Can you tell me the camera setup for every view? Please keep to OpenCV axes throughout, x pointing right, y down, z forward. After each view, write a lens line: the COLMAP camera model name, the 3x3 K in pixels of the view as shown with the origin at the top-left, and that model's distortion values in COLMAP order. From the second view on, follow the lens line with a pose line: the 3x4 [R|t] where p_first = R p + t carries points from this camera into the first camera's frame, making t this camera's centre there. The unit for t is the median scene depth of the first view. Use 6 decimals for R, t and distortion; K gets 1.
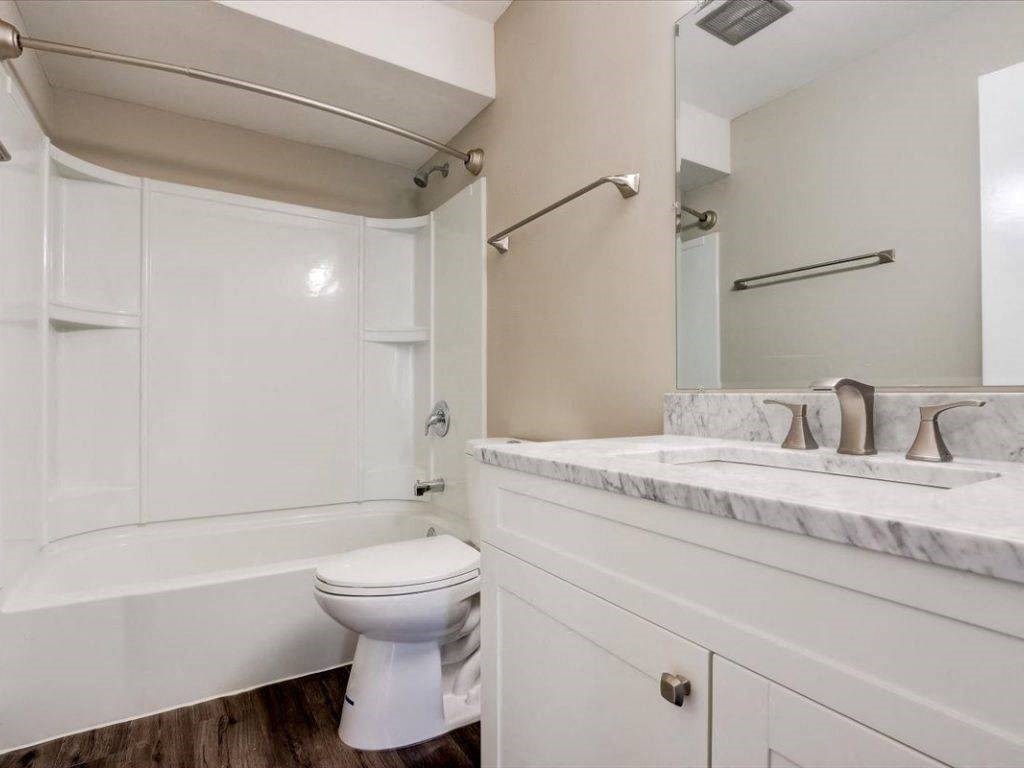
lens RADIAL K [[527.0, 0, 509.5], [0, 527.0, 387.5], [0, 0, 1]] dist [-0.019949, 0.000550]
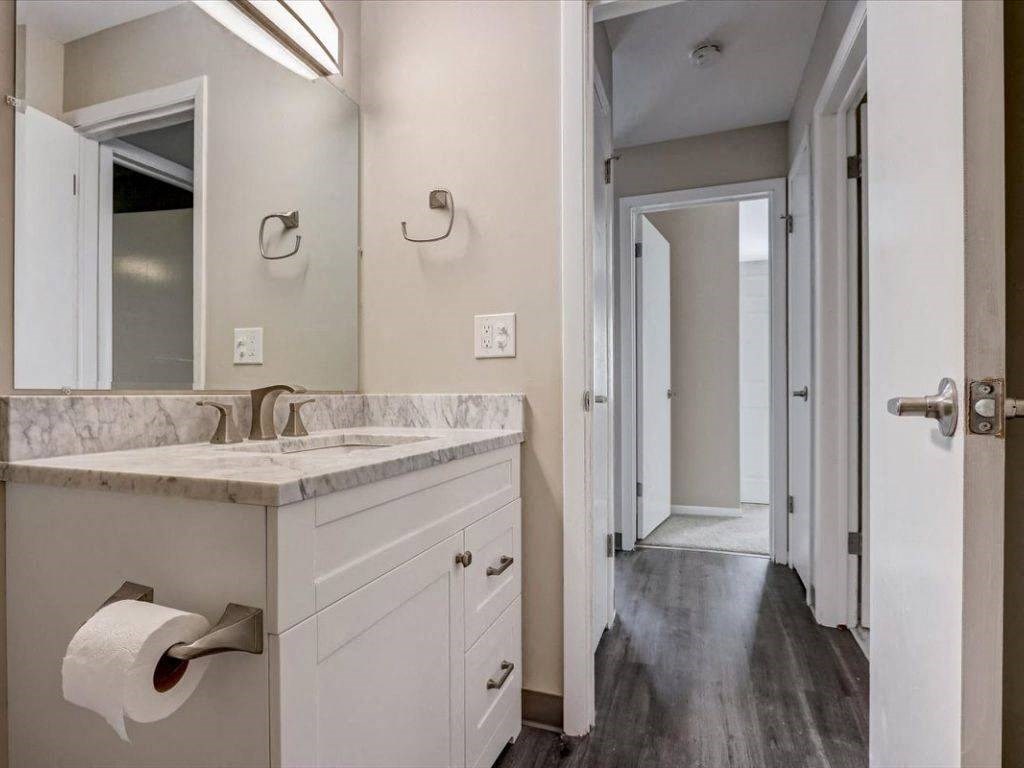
lens RADIAL K [[527.0, 0, 512.7], [0, 527.0, 389.7], [0, 0, 1]] dist [-0.019949, 0.000550]
pose [[-0.617479, 0.007595, 0.786551, -0.647701], [-0.005558, 0.999886, -0.014019, 0.010505], [-0.786568, -0.013028, -0.617366, 1.067404]]
